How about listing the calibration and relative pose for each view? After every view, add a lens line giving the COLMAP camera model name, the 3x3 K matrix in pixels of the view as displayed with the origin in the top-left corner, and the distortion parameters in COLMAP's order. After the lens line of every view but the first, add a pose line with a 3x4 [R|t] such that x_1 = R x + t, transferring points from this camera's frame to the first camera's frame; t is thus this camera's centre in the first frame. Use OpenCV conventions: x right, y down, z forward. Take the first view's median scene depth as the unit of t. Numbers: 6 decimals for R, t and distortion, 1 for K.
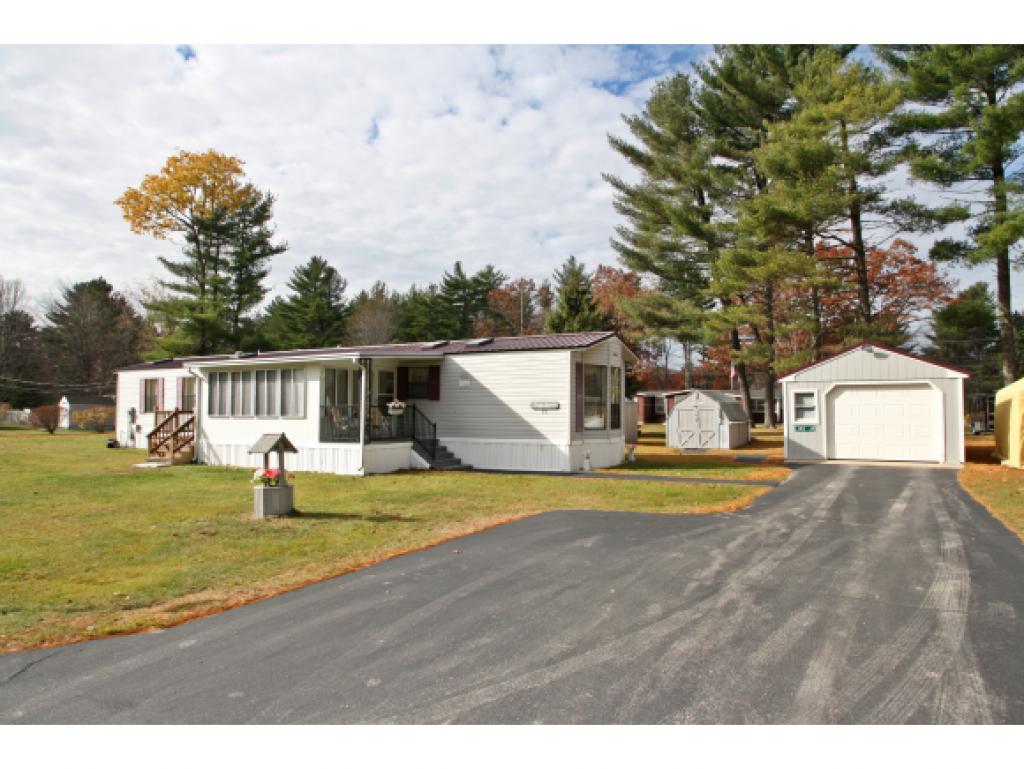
lens RADIAL K [[631.1, 0, 512.0], [0, 631.1, 384.5], [0, 0, 1]] dist [-0.019528, 0.002270]
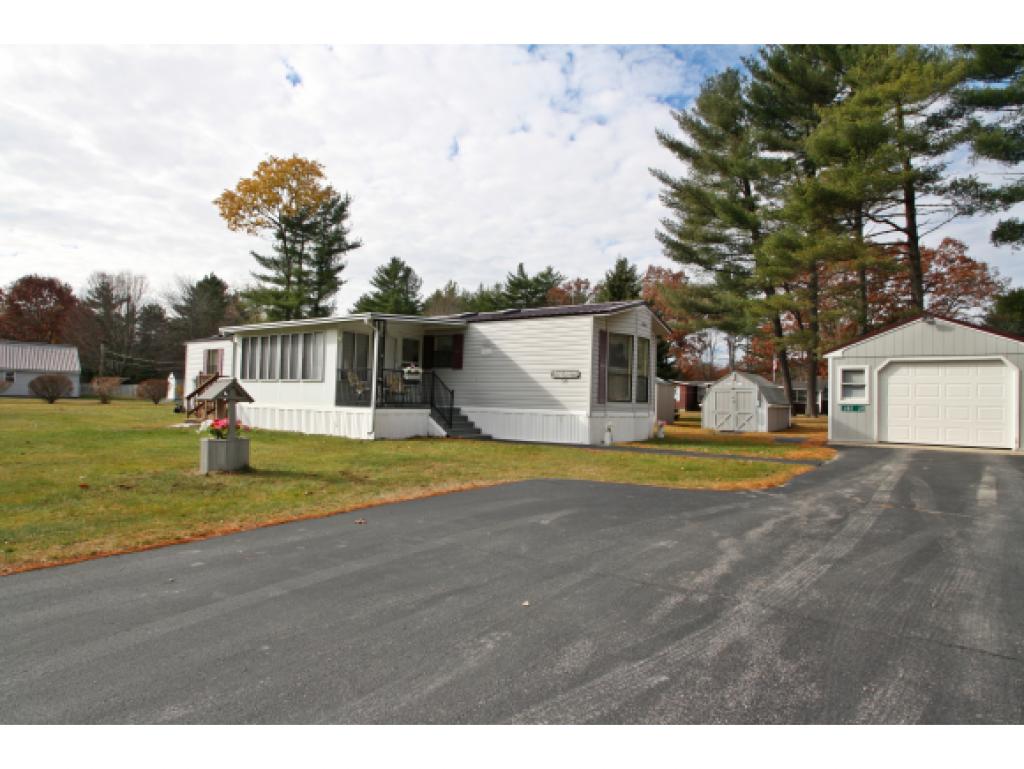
lens RADIAL K [[553.8, 0, 516.2], [0, 553.8, 384.5], [0, 0, 1]] dist [0.003050, -0.019346]
pose [[0.994613, 0.024765, -0.100654, 0.022374], [-0.023532, 0.999633, 0.013425, 0.013843], [0.100949, -0.010984, 0.994831, 0.056795]]
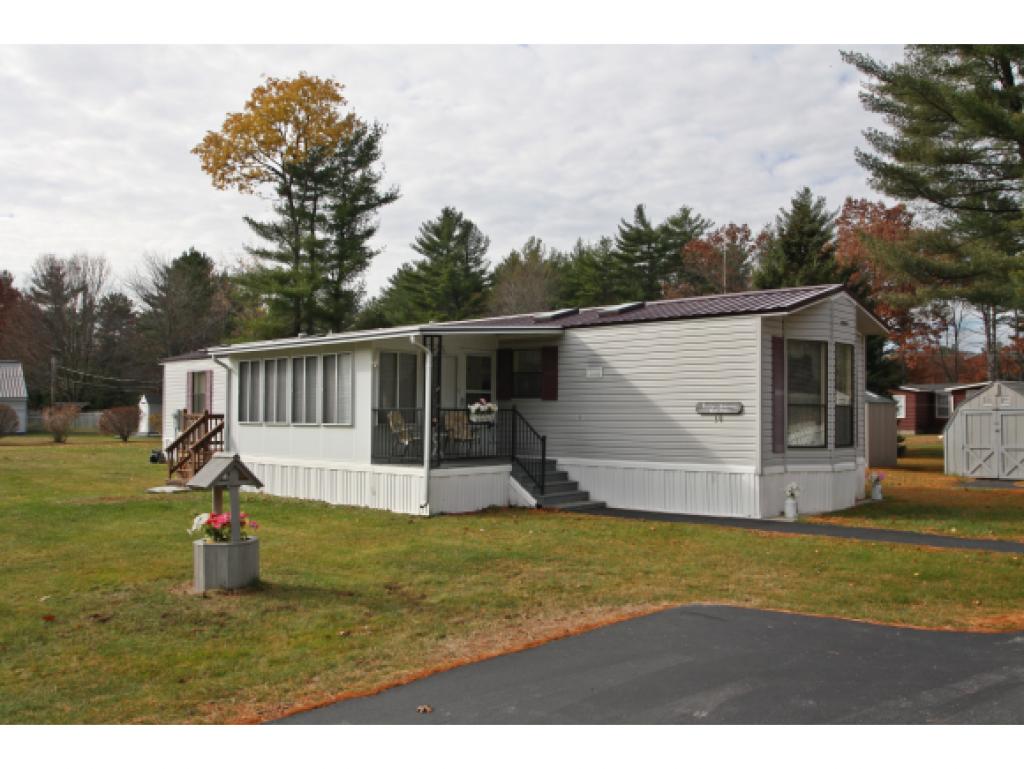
lens RADIAL K [[857.6, 0, 511.0], [0, 857.6, 387.2], [0, 0, 1]] dist [-0.067197, 0.052772]
pose [[0.969406, -0.005327, -0.245404, 0.021216], [0.008209, 0.999909, 0.010725, 0.000902], [0.245325, -0.012412, 0.969361, 0.055014]]
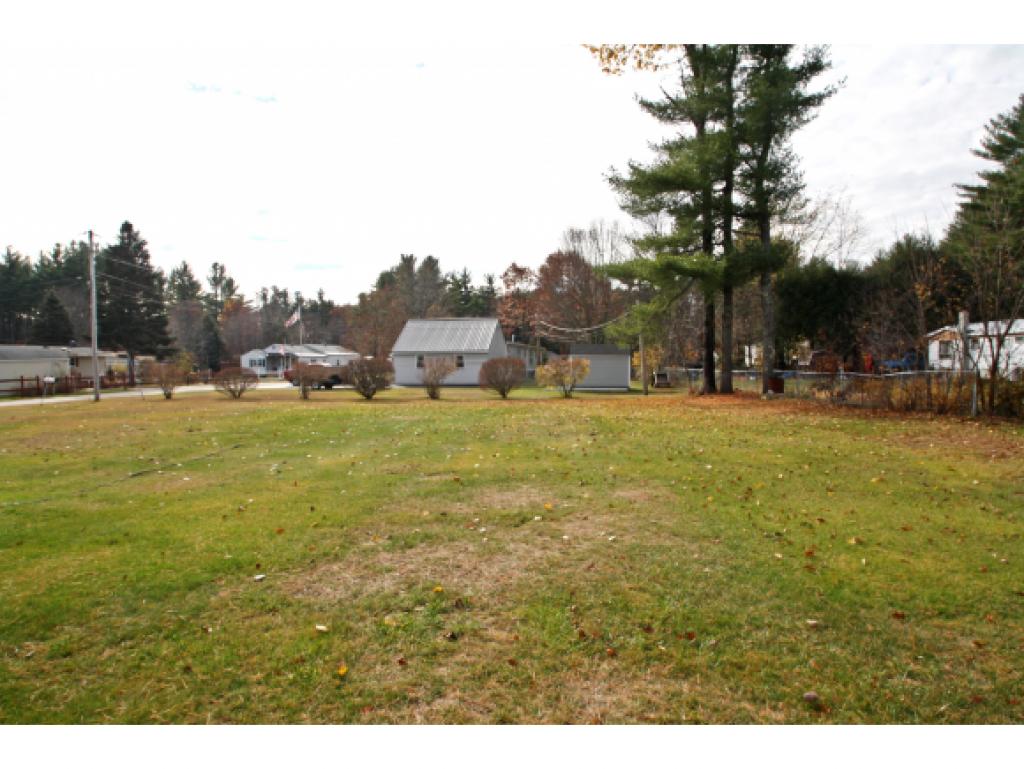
lens RADIAL K [[586.0, 0, 550.0], [0, 586.0, 386.2], [0, 0, 1]] dist [0.045566, -0.052249]
pose [[0.500777, 0.027256, -0.865147, -0.135278], [0.040269, 0.997688, 0.054740, 0.033271], [0.864639, -0.062251, 0.498522, 0.721085]]
